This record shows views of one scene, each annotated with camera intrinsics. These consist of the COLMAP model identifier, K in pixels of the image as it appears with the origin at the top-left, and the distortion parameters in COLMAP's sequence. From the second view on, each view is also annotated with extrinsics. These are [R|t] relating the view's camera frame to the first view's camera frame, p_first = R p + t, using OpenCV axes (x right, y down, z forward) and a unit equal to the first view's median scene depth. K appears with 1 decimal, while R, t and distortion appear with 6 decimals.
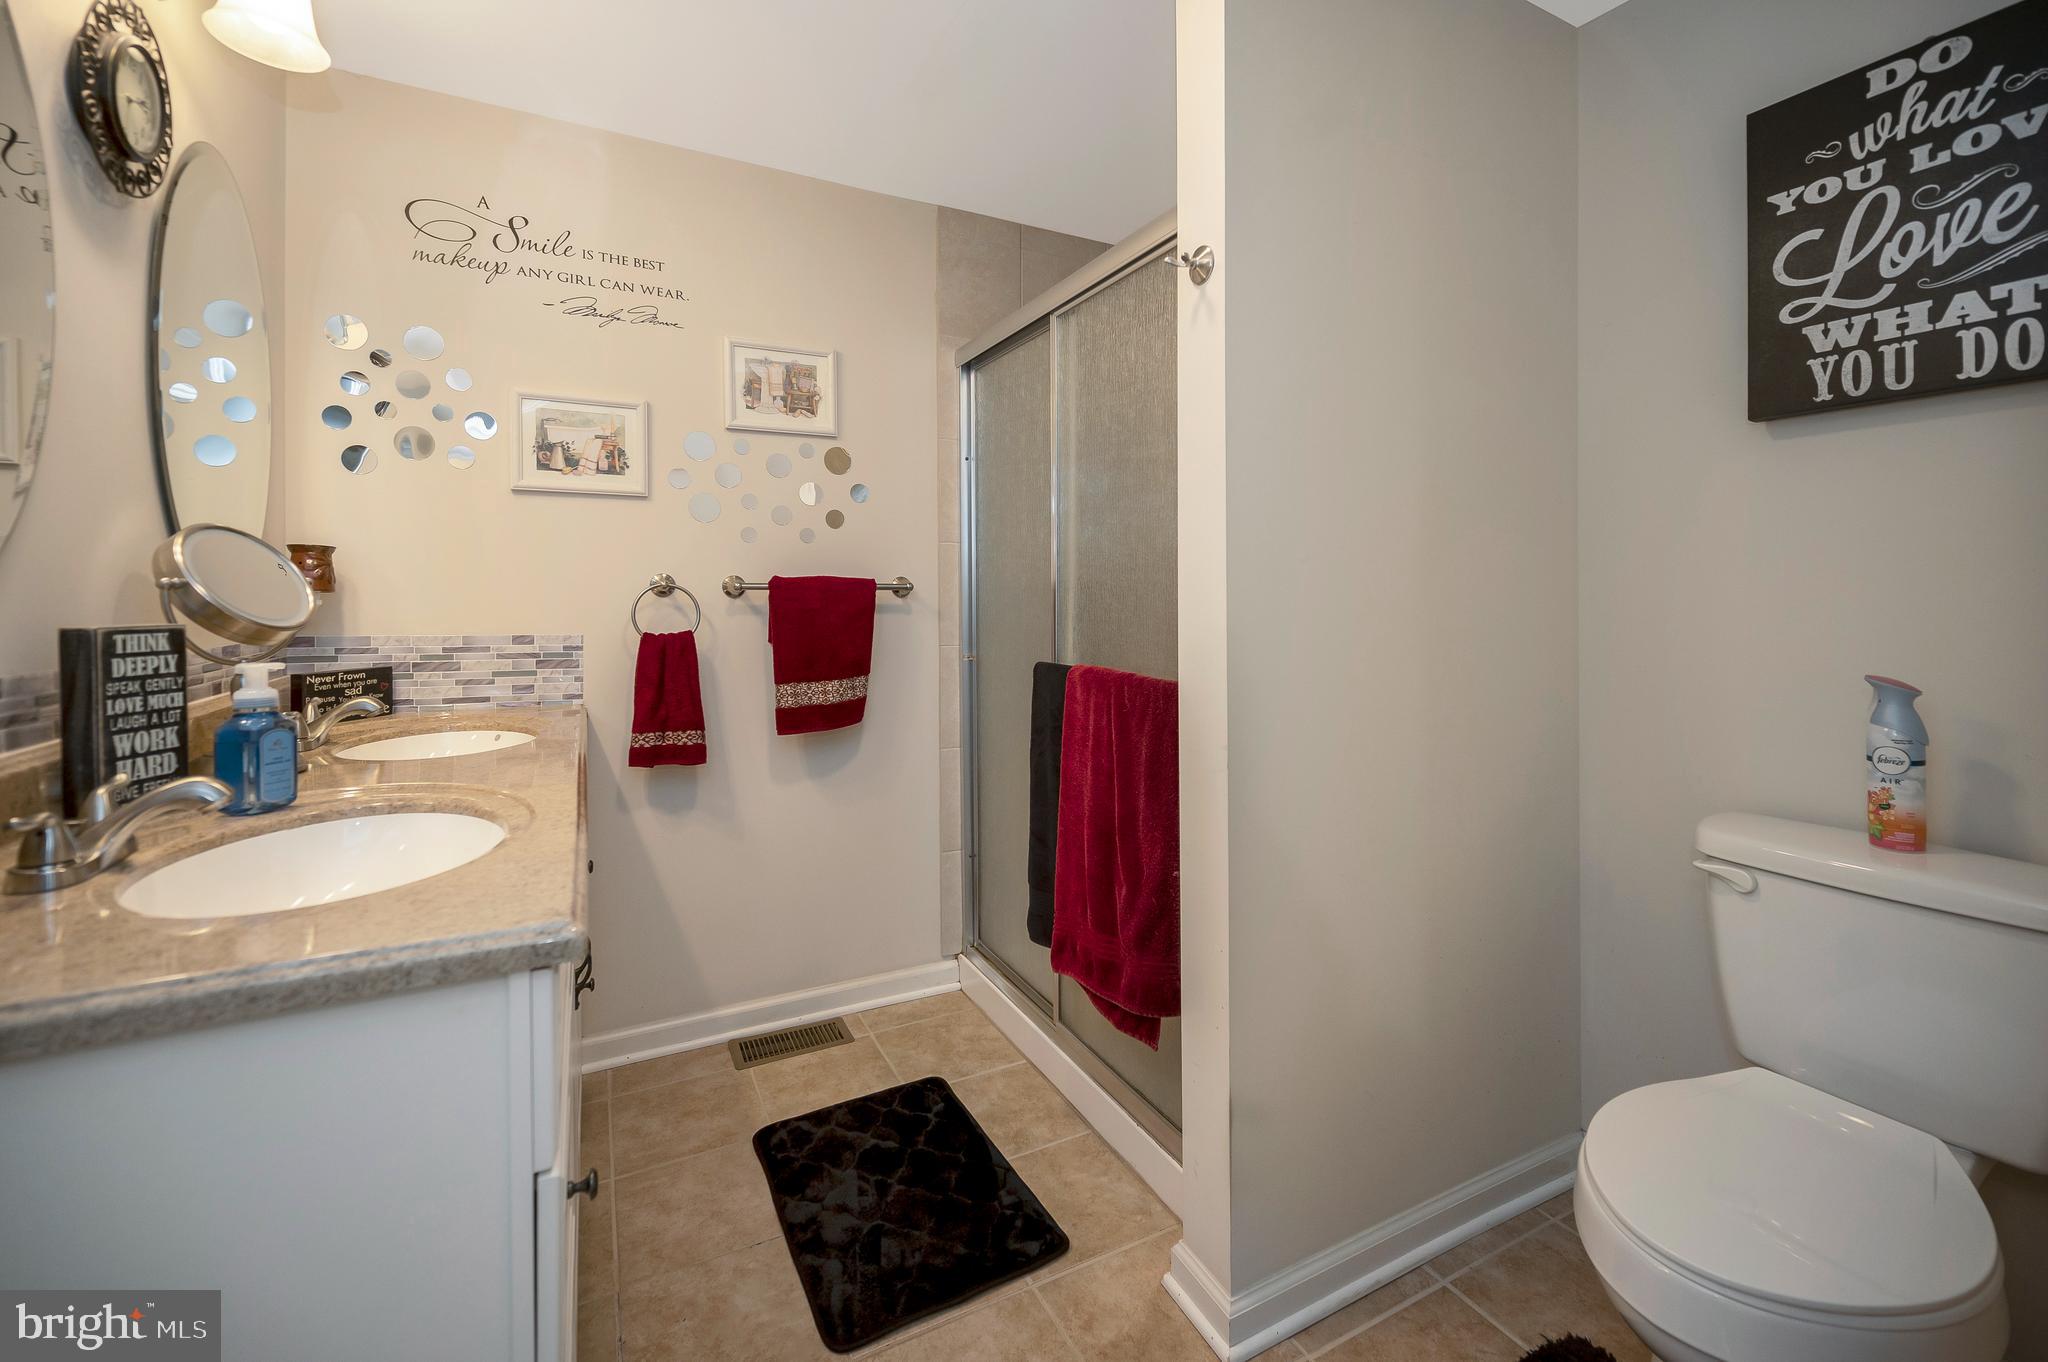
lens RADIAL K [[817.0, 0, 1027.0], [0, 817.0, 596.5], [0, 0, 1]] dist [0.000082, -0.000020]
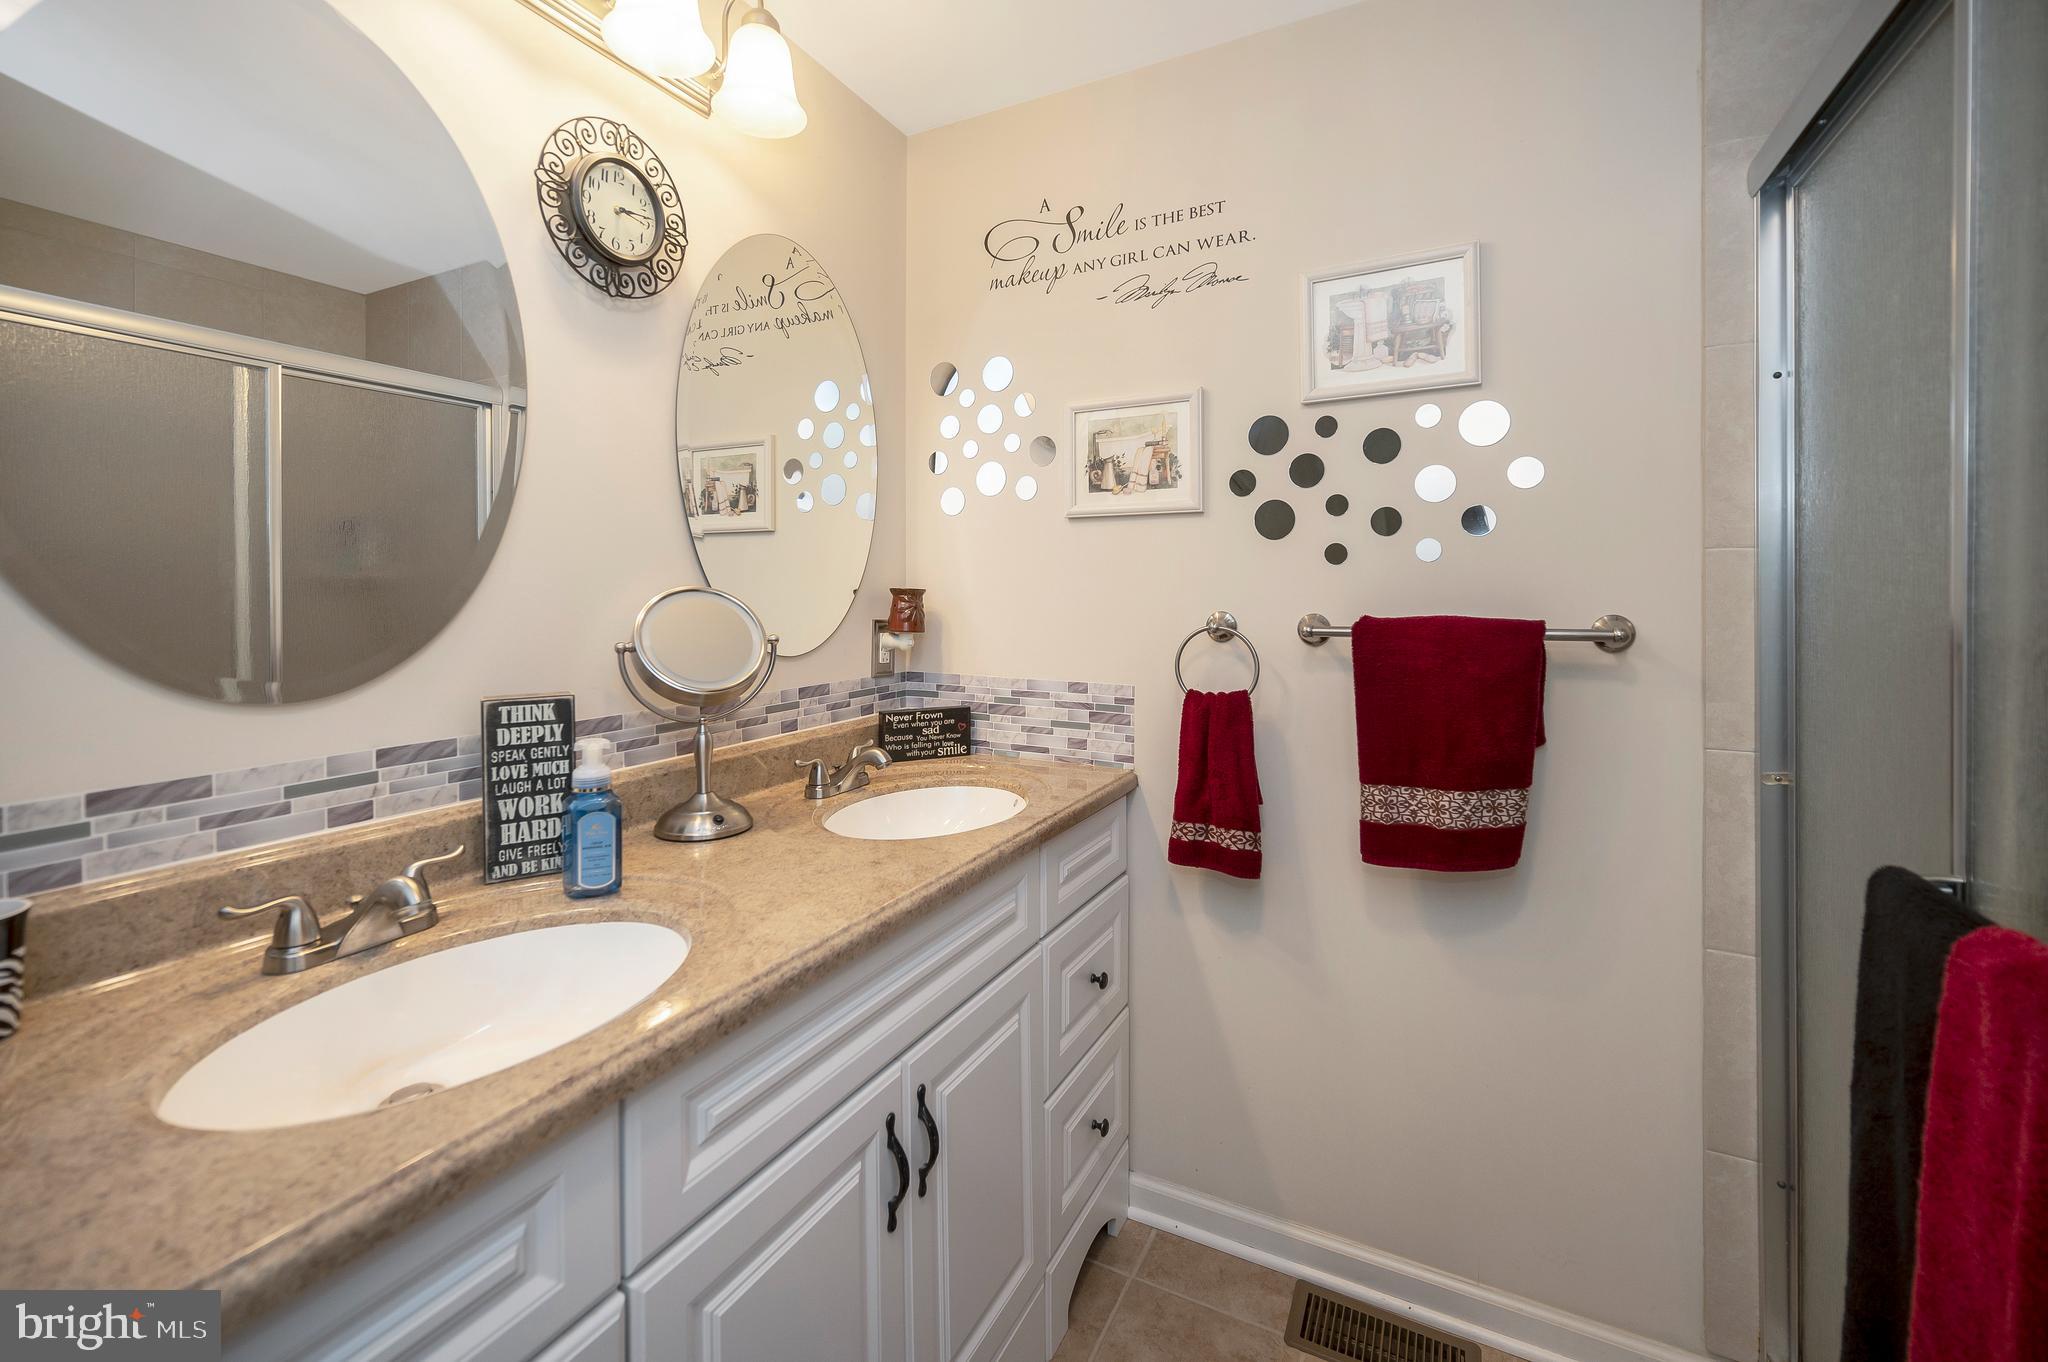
lens RADIAL K [[857.2, 0, 1020.7], [0, 857.2, 602.1], [0, 0, 1]] dist [0.000964, -0.000396]
pose [[0.592431, 0.003204, -0.805615, 0.098579], [0.001026, 0.999988, 0.004732, -0.047249], [0.805621, -0.003630, 0.592421, 0.438817]]
